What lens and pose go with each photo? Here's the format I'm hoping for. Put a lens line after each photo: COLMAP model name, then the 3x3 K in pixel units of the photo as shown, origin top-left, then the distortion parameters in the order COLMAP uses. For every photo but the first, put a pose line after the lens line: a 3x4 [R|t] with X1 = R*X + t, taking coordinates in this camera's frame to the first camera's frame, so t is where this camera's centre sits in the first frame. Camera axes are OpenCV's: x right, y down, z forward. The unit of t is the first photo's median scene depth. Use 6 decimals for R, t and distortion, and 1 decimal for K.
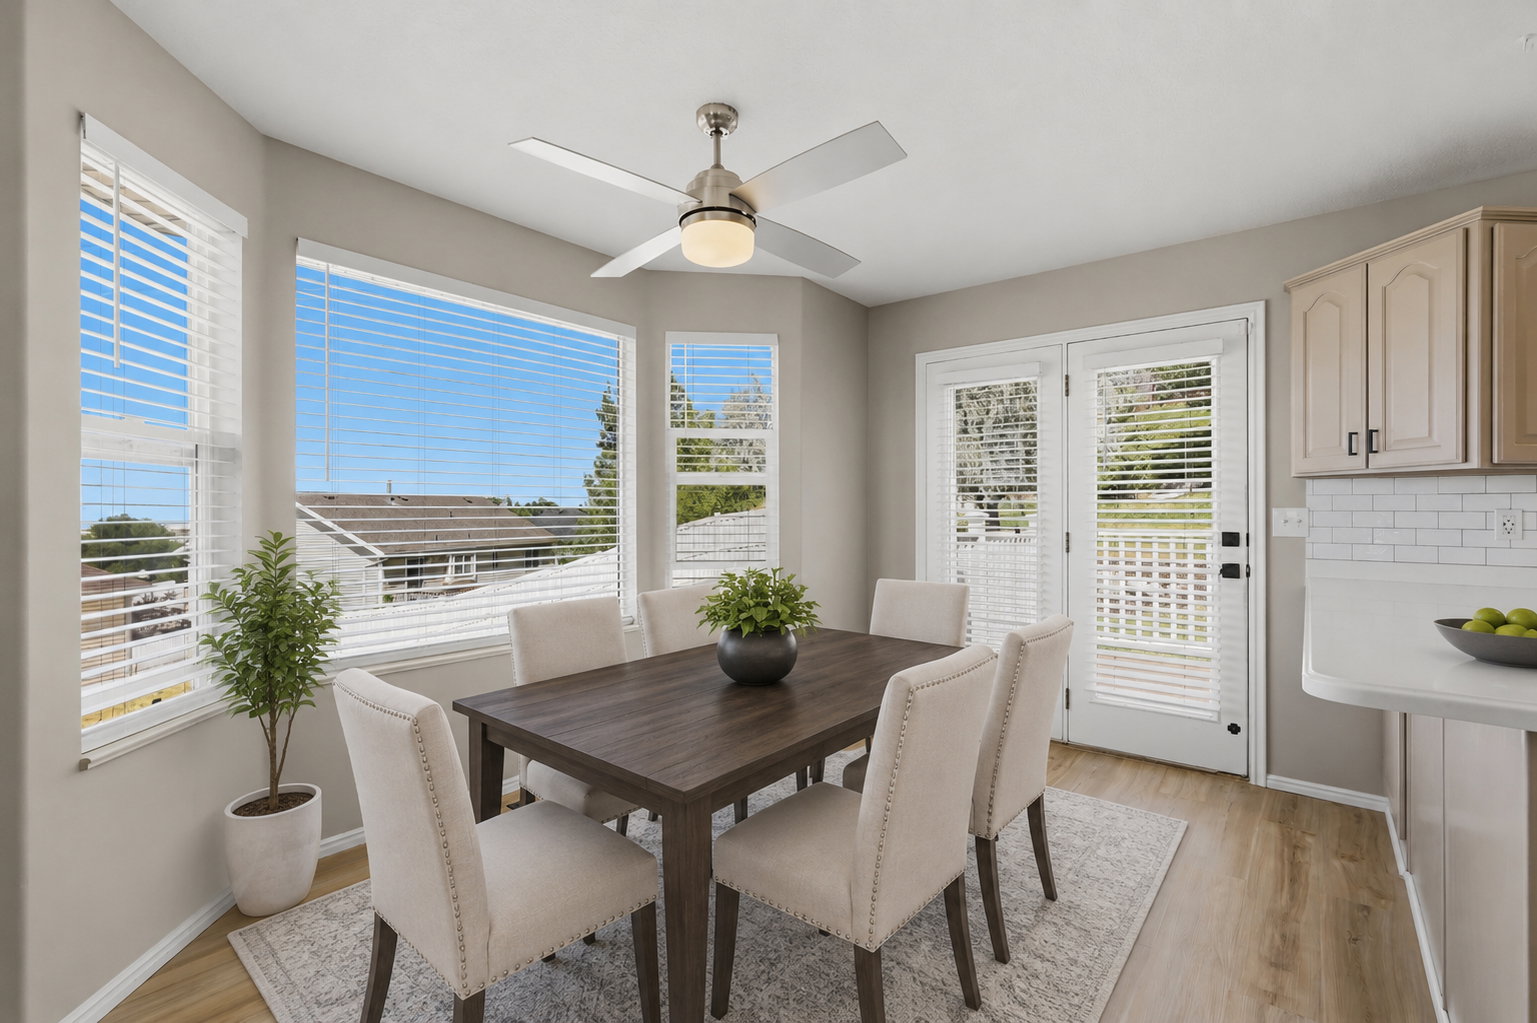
lens RADIAL K [[672.5, 0, 763.9], [0, 672.5, 508.2], [0, 0, 1]] dist [0.000683, 0.000524]
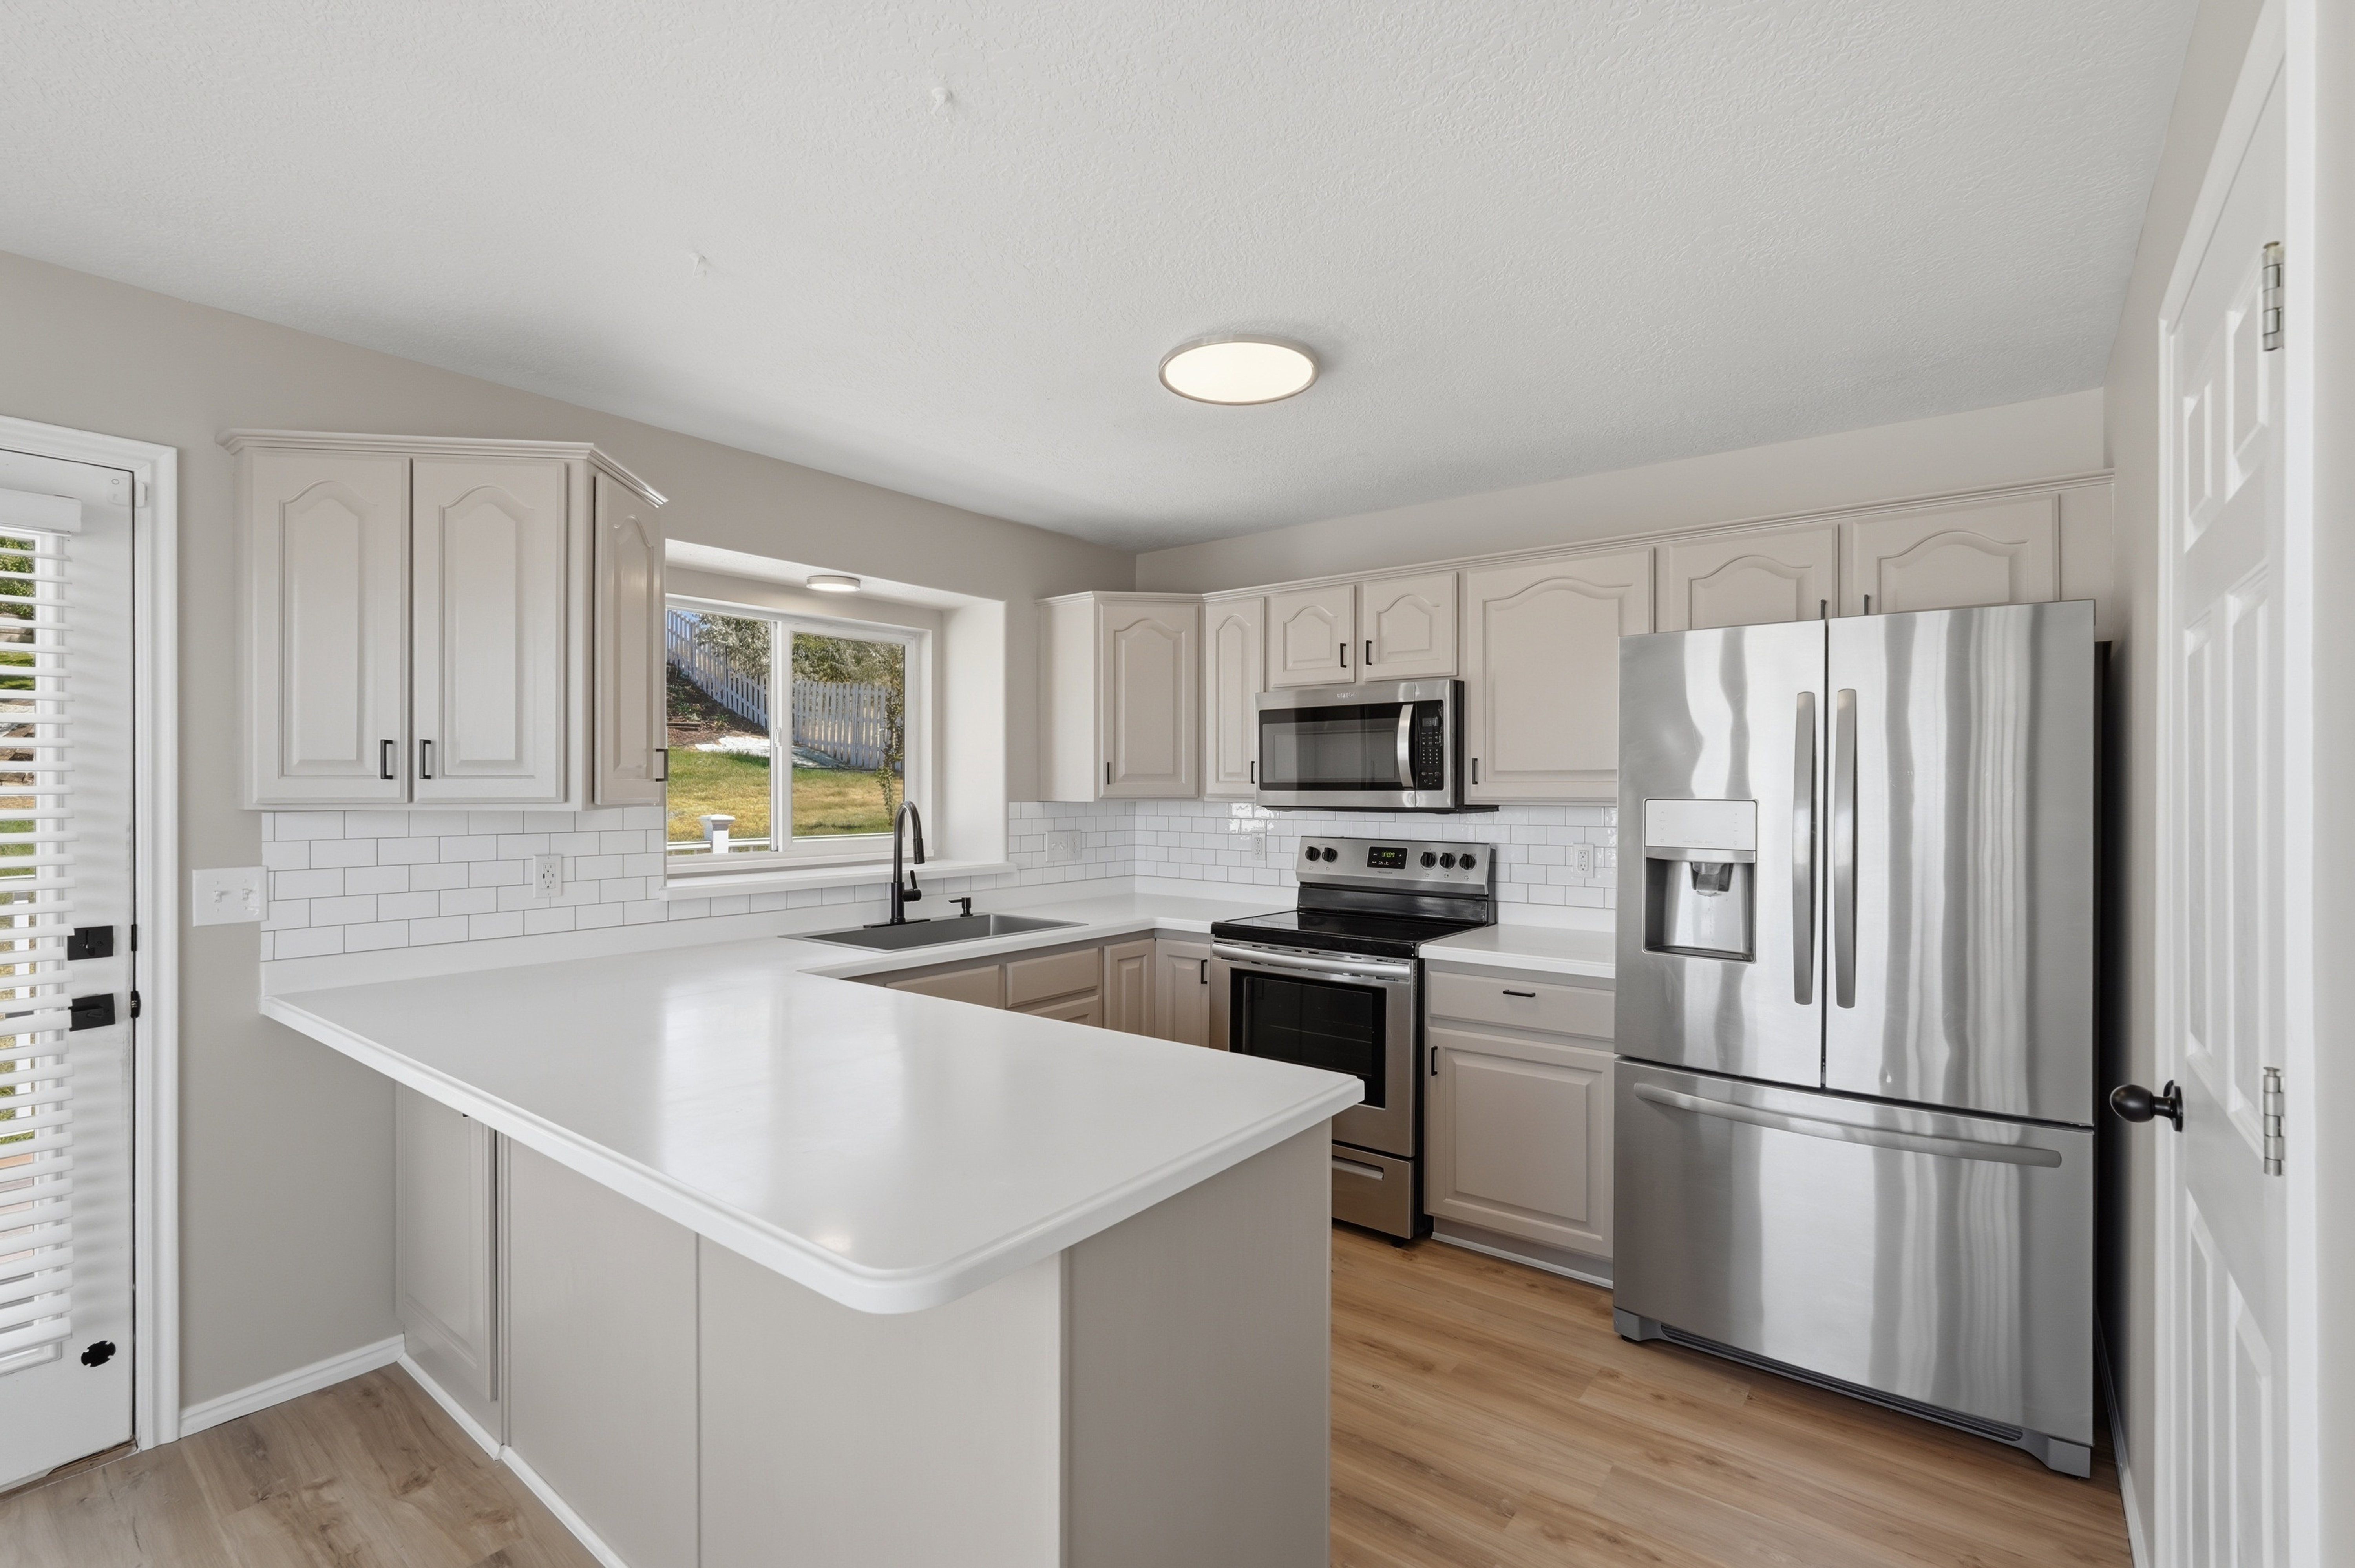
lens RADIAL K [[1030.4, 0, 1170.4], [0, 1030.4, 783.7], [0, 0, 1]] dist [0.000683, 0.000524]
pose [[-0.016317, 0.001413, 0.999866, -0.020000], [0.004145, 0.999991, -0.001345, -0.059904], [-0.999858, 0.004122, -0.016322, 0.288039]]
